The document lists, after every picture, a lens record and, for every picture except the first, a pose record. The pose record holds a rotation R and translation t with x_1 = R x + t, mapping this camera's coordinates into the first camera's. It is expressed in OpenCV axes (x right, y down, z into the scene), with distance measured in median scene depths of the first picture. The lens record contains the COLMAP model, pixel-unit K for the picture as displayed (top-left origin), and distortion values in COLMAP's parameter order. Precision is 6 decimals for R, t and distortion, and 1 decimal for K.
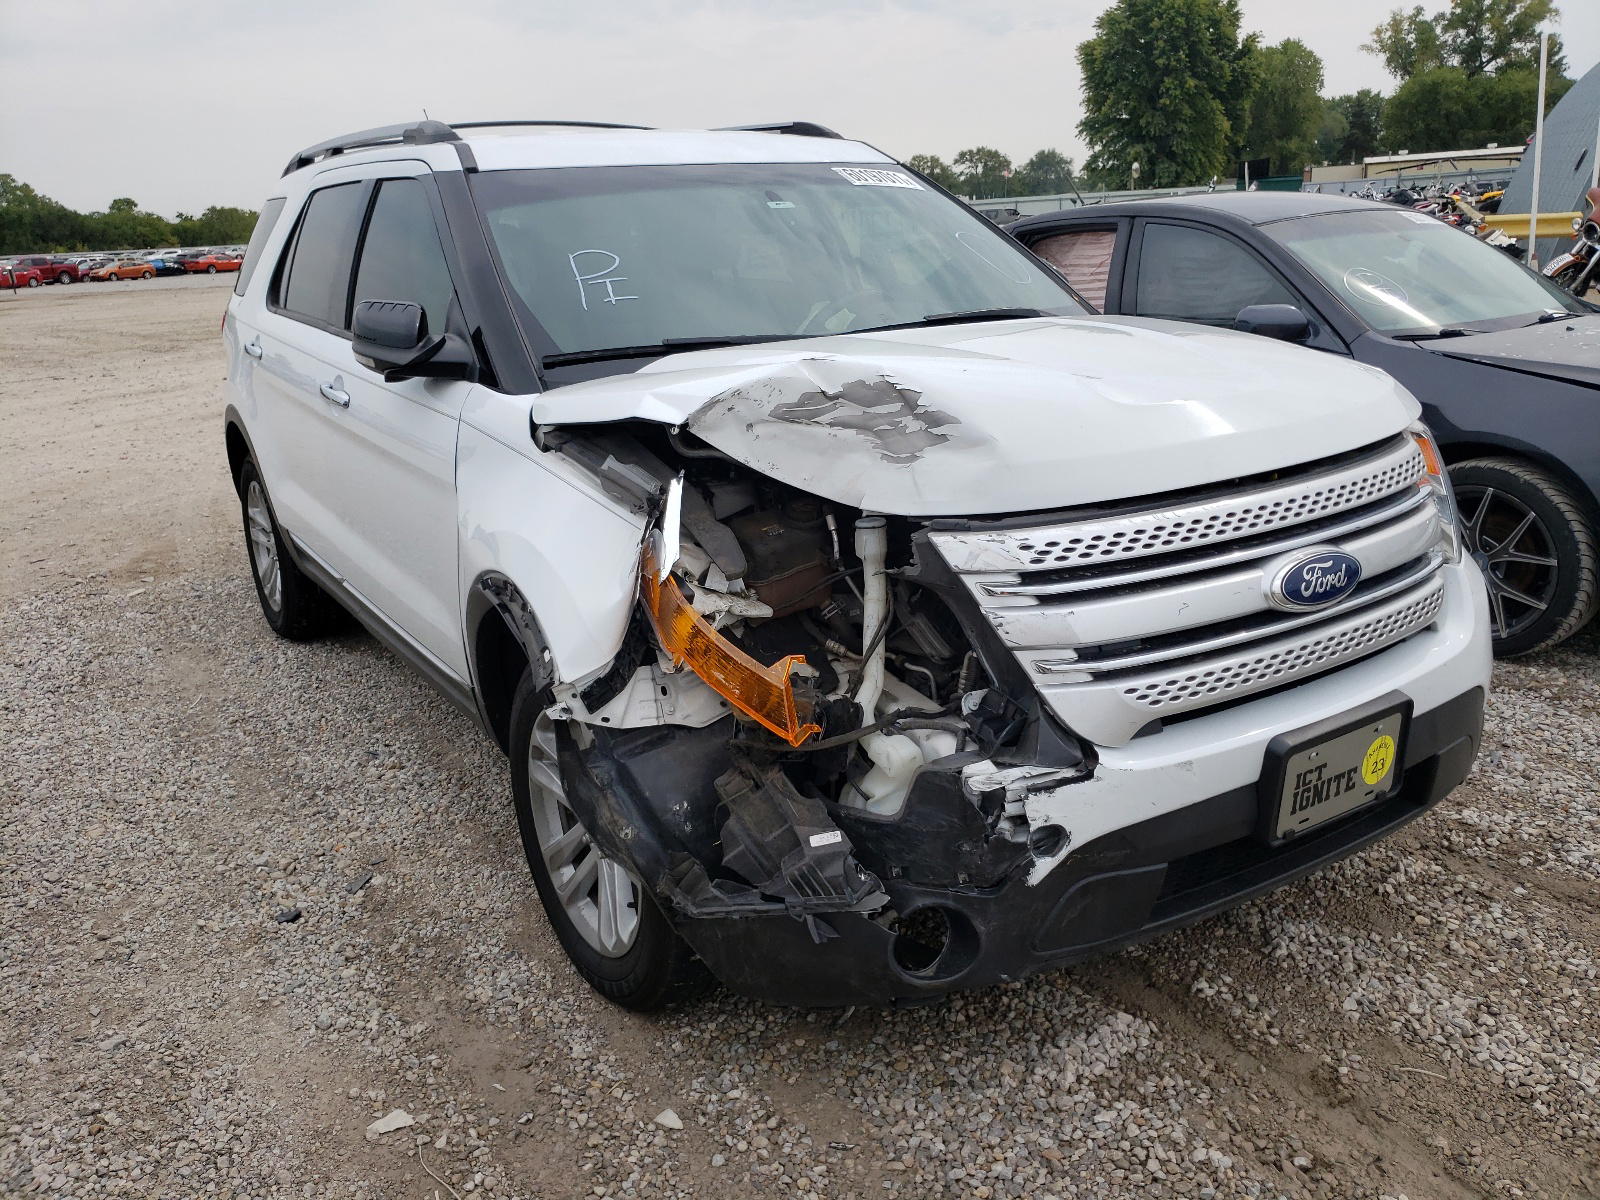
lens RADIAL K [[1206.4, 0, 800.5], [0, 1206.4, 570.5], [0, 0, 1]] dist [-0.008092, 0.040207]
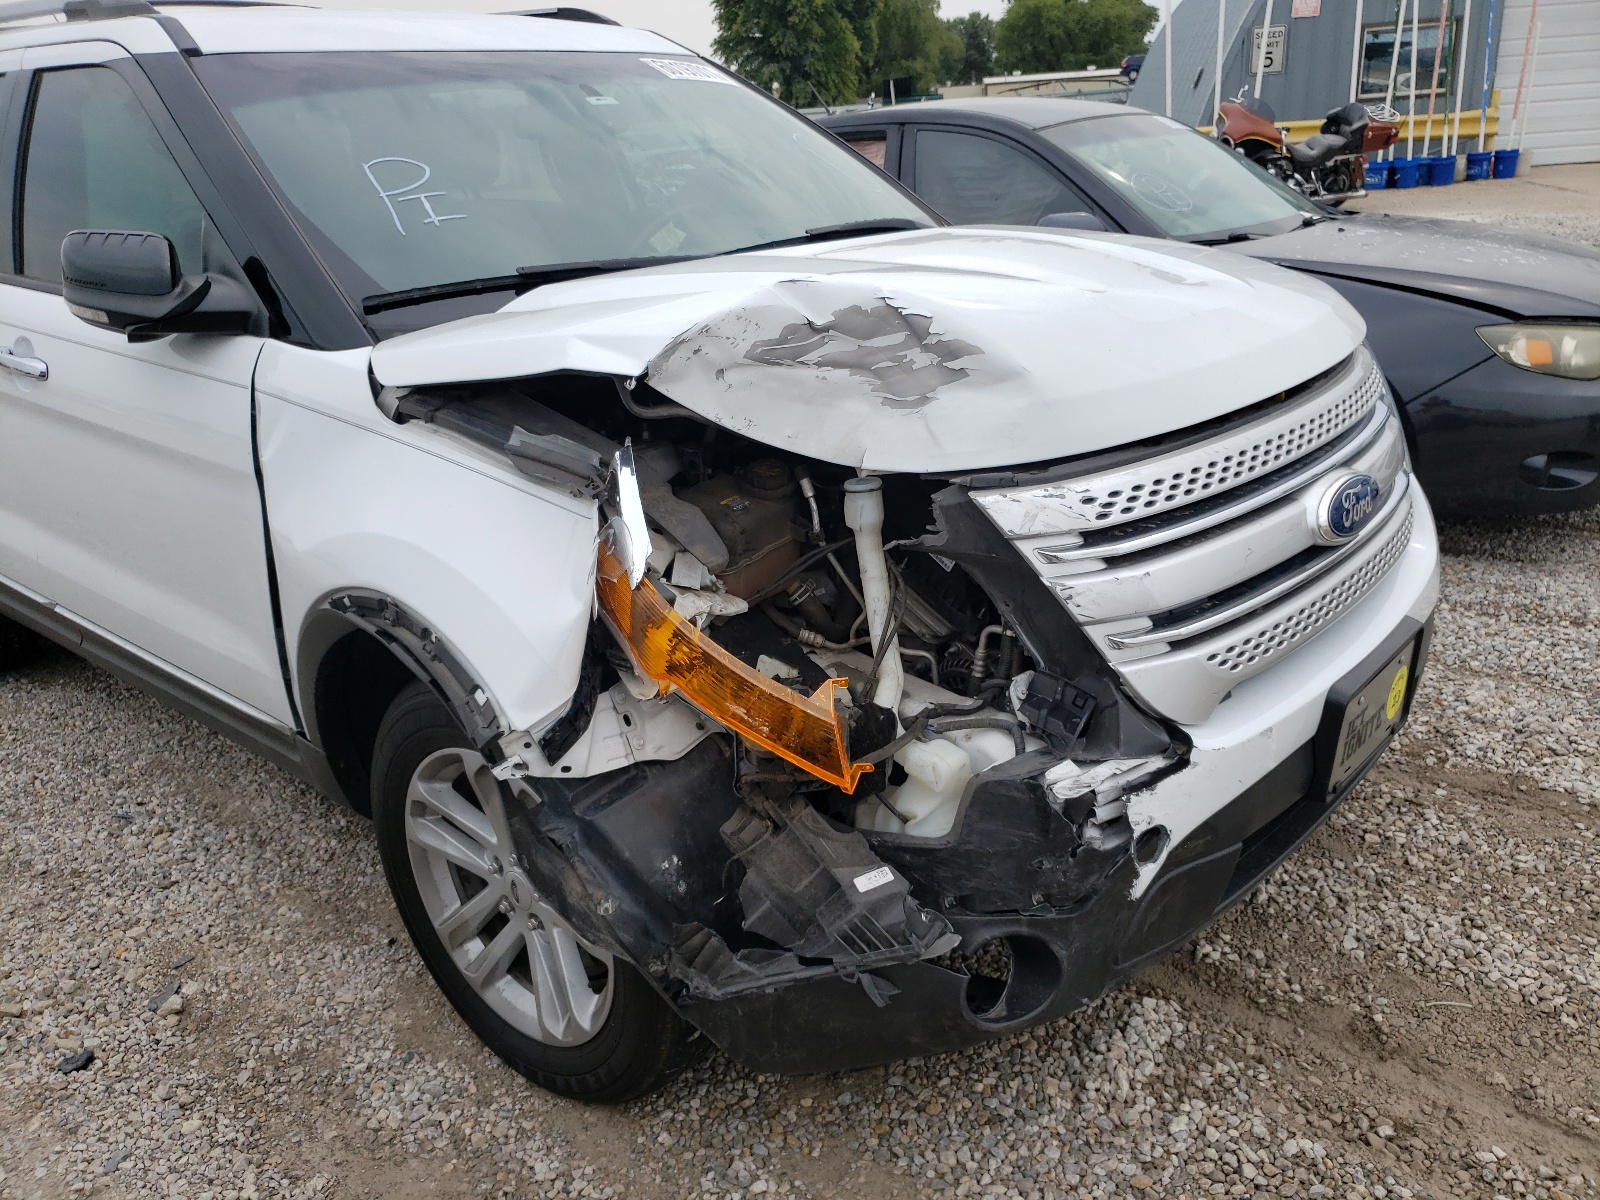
lens RADIAL K [[1223.0, 0, 800.0], [0, 1223.0, 600.0], [0, 0, 1]] dist [-0.040236, 0.085784]
pose [[0.962689, -0.106740, 0.248669, -0.193562], [0.087699, 0.992387, 0.086464, -0.036356], [-0.256005, -0.061430, 0.964722, 0.211601]]
